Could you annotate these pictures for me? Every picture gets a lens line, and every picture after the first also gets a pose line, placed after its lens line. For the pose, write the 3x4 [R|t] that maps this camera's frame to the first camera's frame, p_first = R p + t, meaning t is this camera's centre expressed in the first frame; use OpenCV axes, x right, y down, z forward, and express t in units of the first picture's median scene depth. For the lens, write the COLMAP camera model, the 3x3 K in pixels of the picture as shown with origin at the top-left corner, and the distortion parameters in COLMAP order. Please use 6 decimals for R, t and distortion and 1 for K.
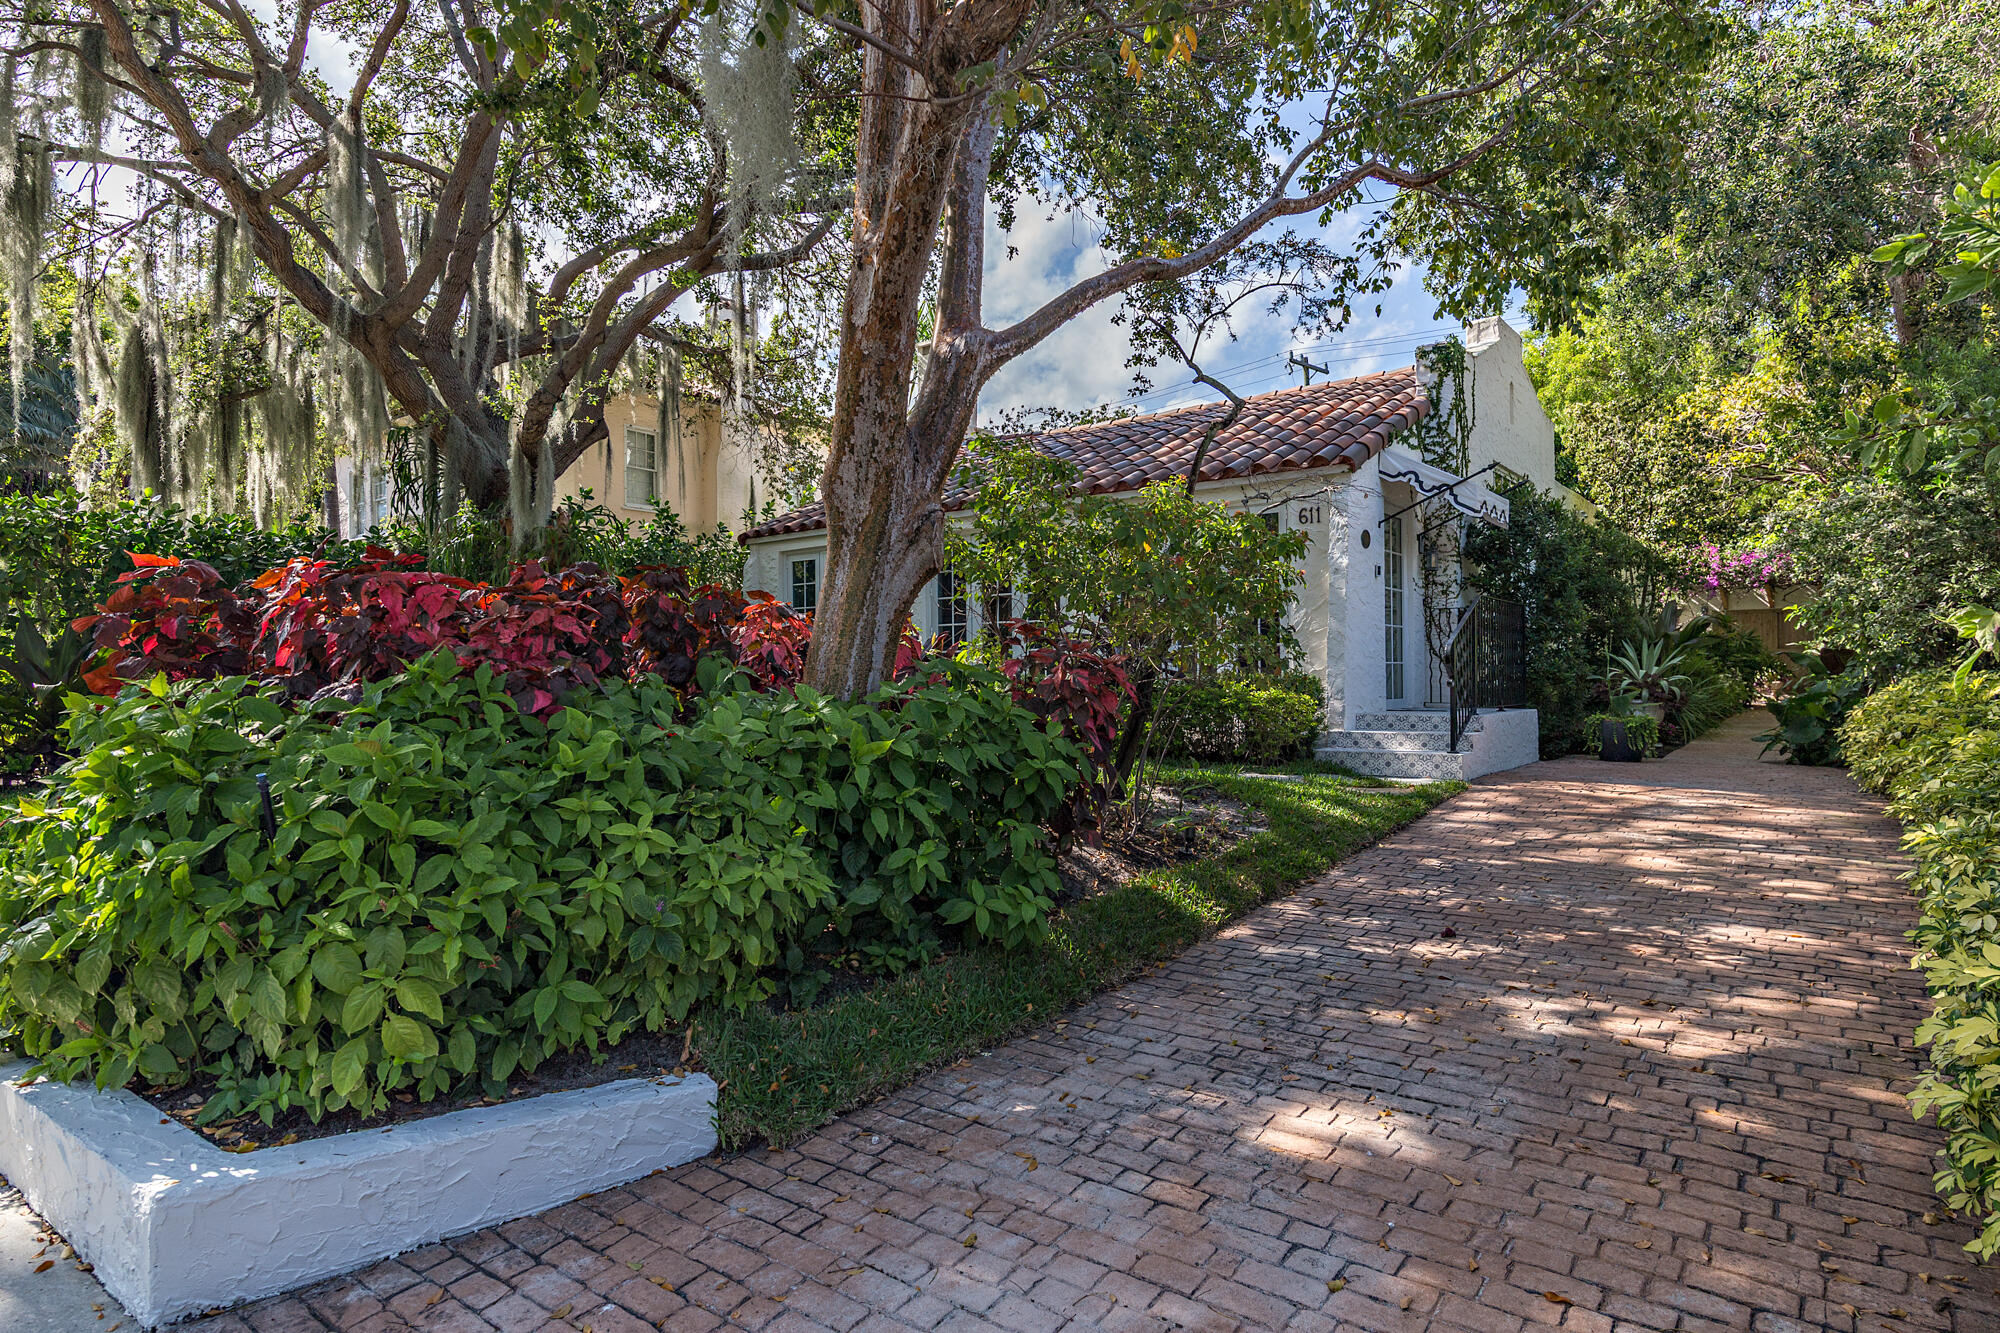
lens RADIAL K [[1083.5, 0, 1000.1], [0, 1083.5, 658.5], [0, 0, 1]] dist [0.000995, 0.000214]
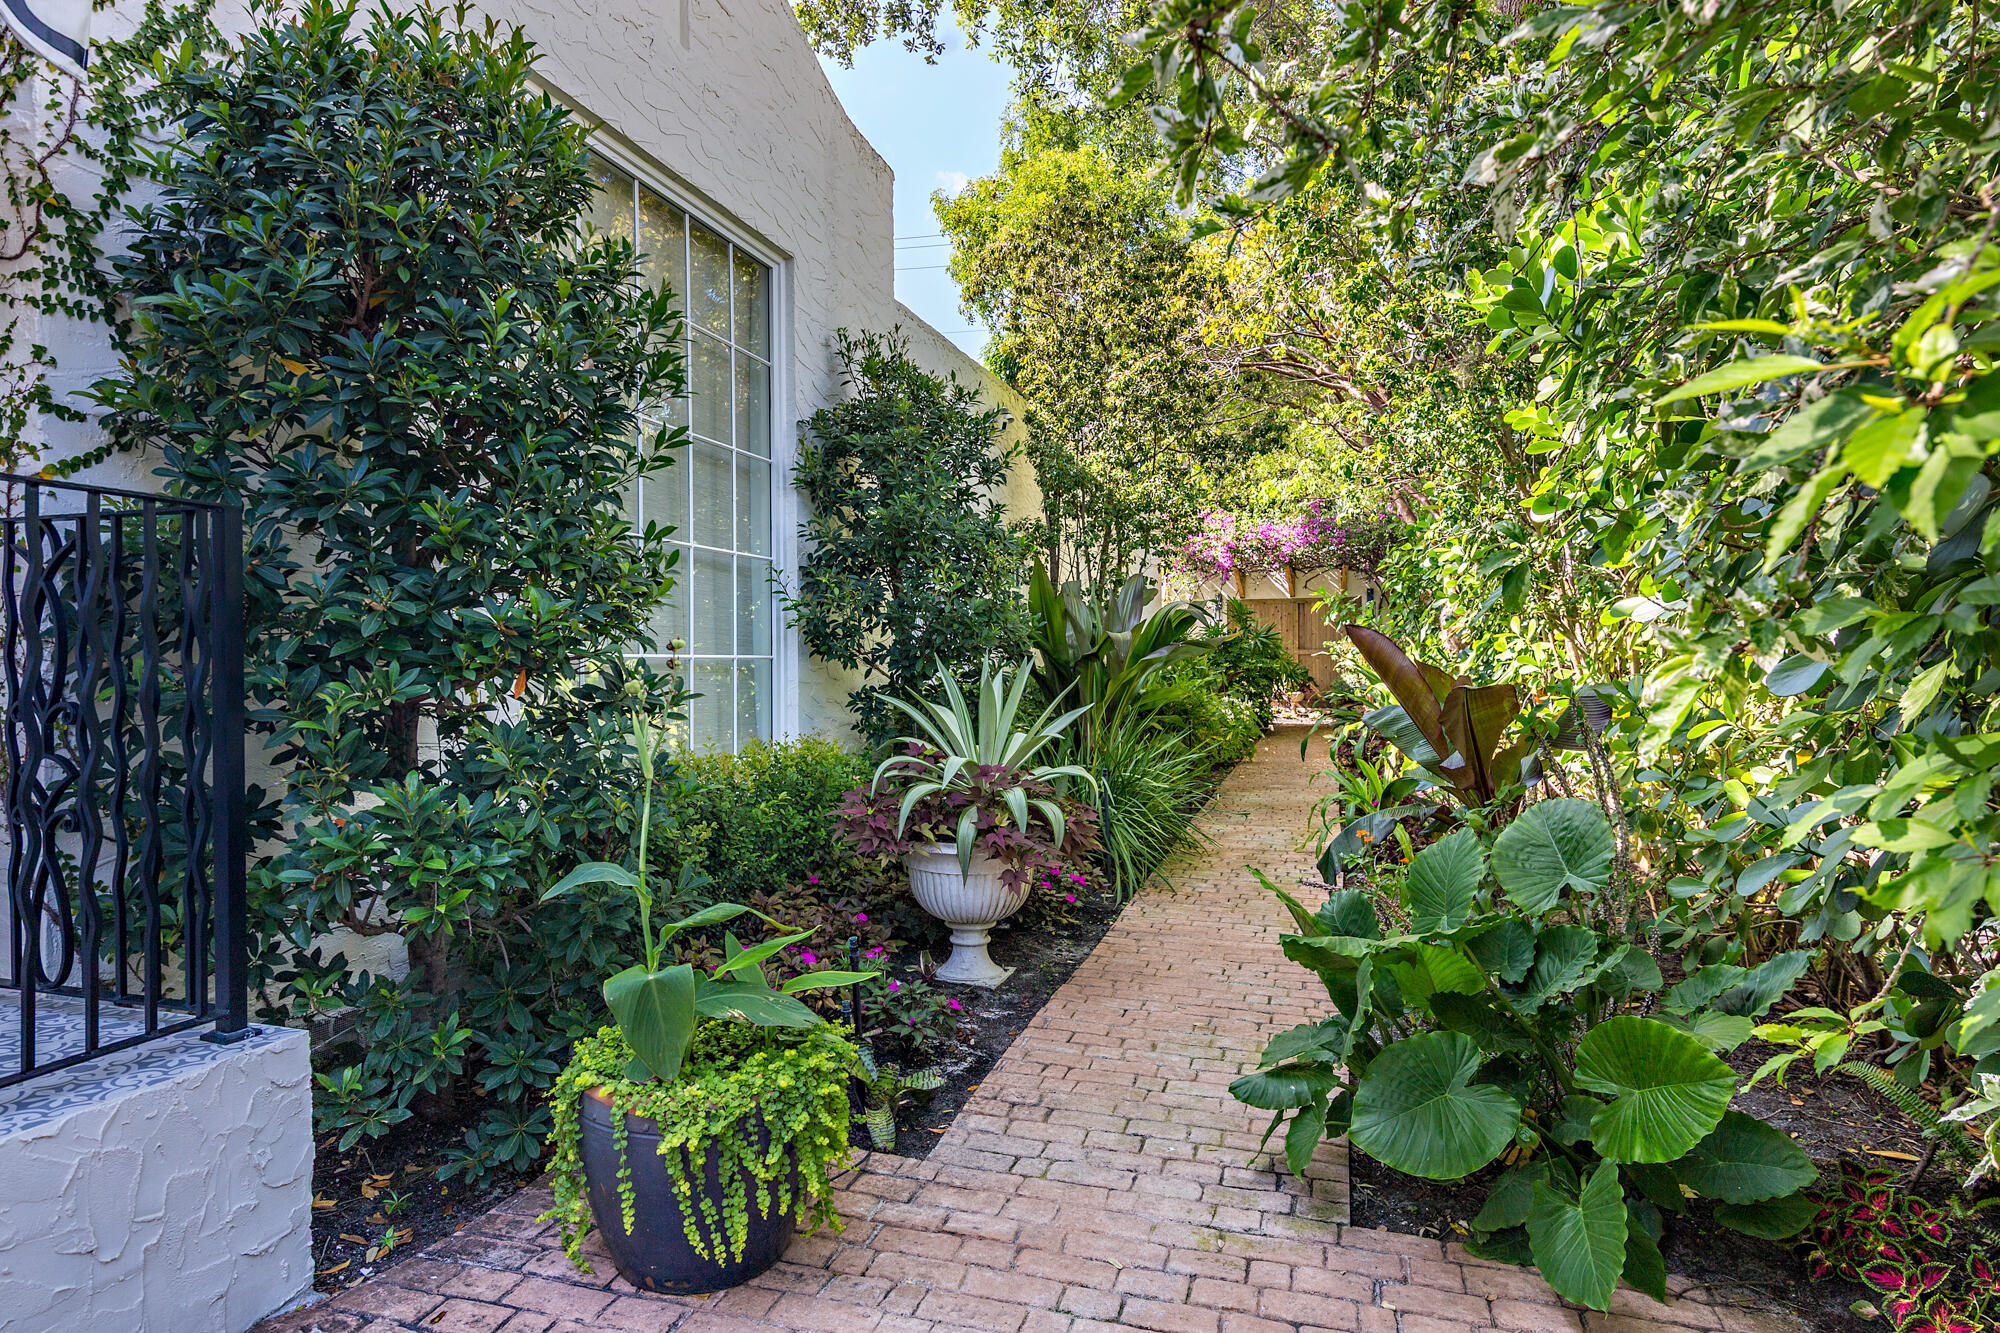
lens RADIAL K [[1157.3, 0, 999.6], [0, 1157.3, 661.7], [0, 0, 1]] dist [-0.000552, -0.000009]
pose [[0.932359, -0.000661, 0.361533, 0.328524], [-0.005259, 0.999868, 0.015390, -0.016923], [-0.361496, -0.016250, 0.932232, 0.459202]]
